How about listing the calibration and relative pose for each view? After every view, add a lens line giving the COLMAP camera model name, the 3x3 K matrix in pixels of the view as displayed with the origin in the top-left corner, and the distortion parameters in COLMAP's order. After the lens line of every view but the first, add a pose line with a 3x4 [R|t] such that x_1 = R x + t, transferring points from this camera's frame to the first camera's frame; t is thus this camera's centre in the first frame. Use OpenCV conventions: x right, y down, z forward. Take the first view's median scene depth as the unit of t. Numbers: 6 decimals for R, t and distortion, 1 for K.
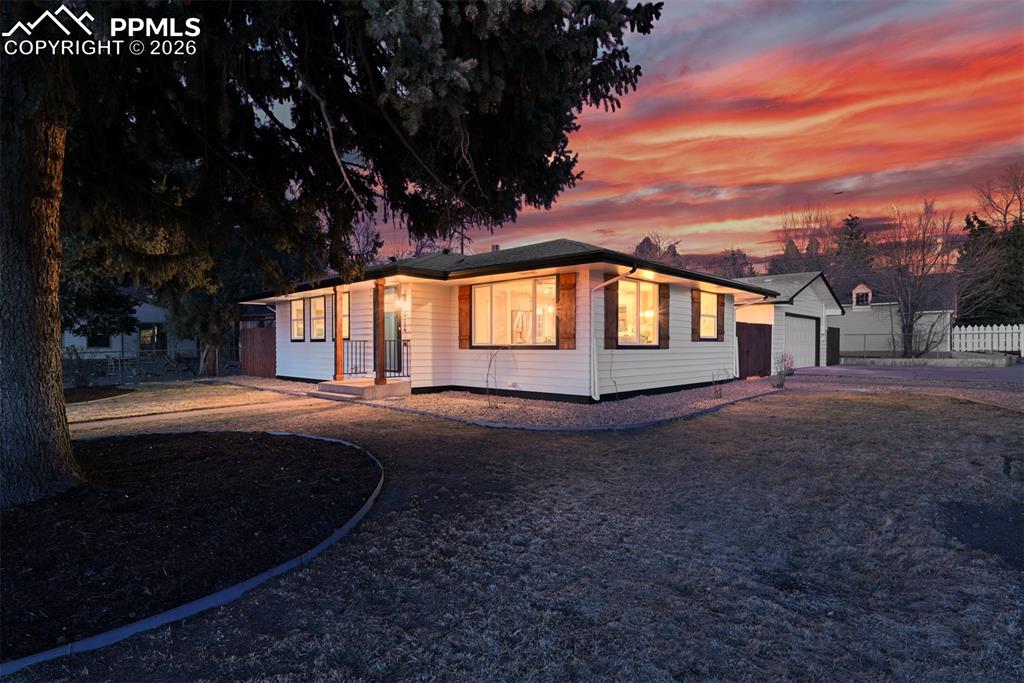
lens RADIAL K [[511.0, 0, 511.1], [0, 511.0, 346.8], [0, 0, 1]] dist [-0.024199, -0.000932]
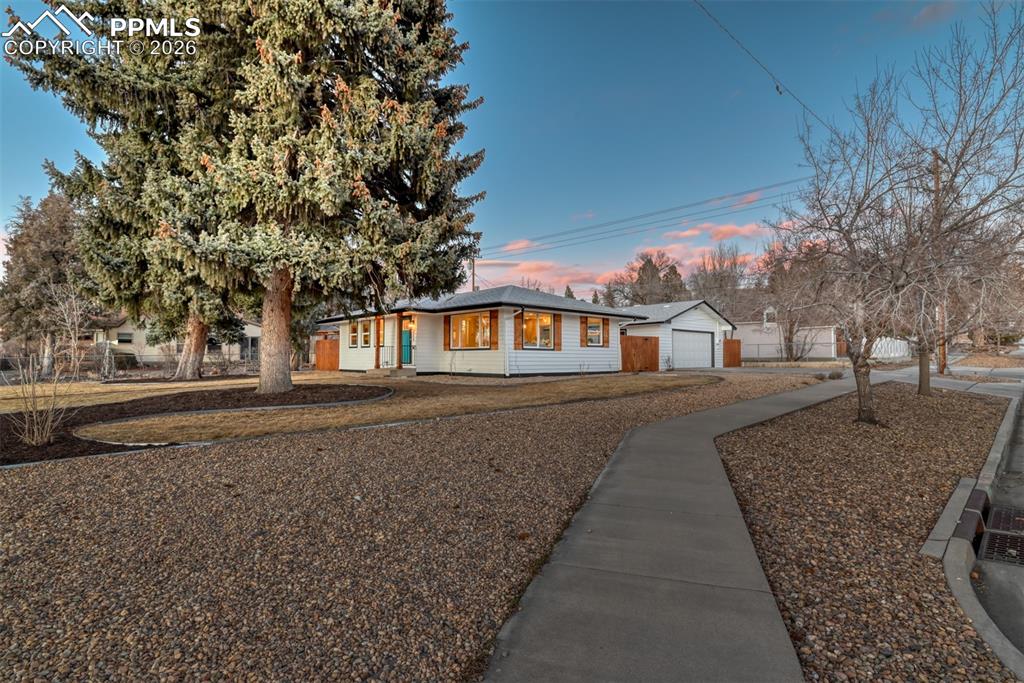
lens RADIAL K [[511.0, 0, 511.1], [0, 511.0, 346.8], [0, 0, 1]] dist [-0.024199, -0.000932]
pose [[0.997365, -0.000509, -0.072545, 0.263693], [-0.001420, 0.999647, -0.026542, 0.036988], [0.072532, 0.026576, 0.997012, -0.766527]]
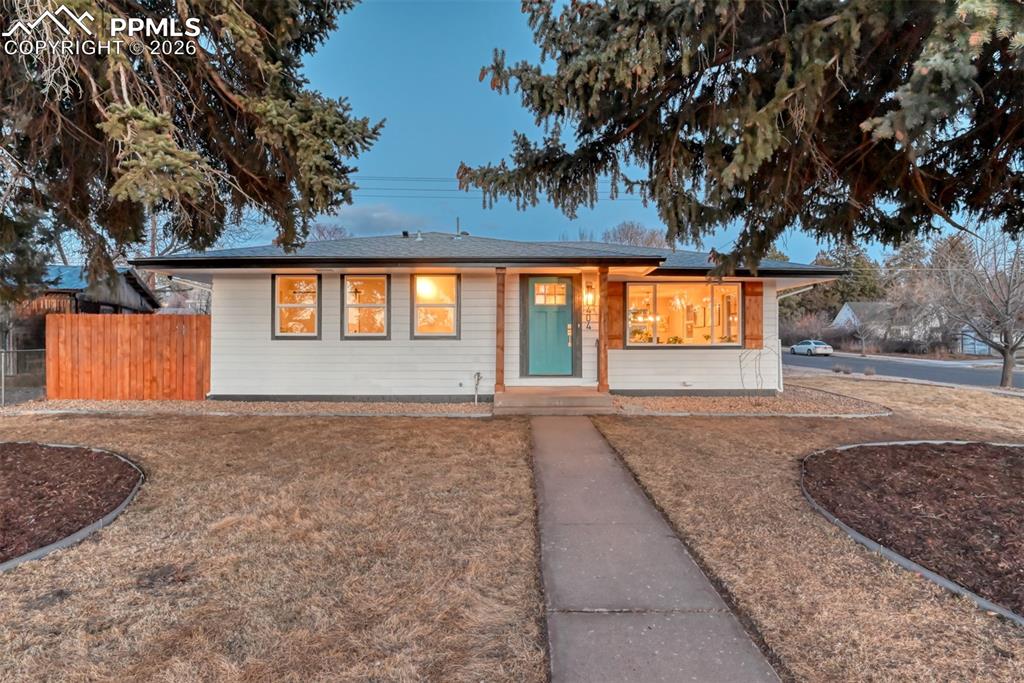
lens RADIAL K [[511.0, 0, 511.1], [0, 511.0, 346.8], [0, 0, 1]] dist [-0.024199, -0.000932]
pose [[0.748123, -0.018148, 0.663311, -0.857155], [-0.000841, 0.999599, 0.028297, -0.026704], [-0.663559, -0.021728, 0.747808, 0.423999]]
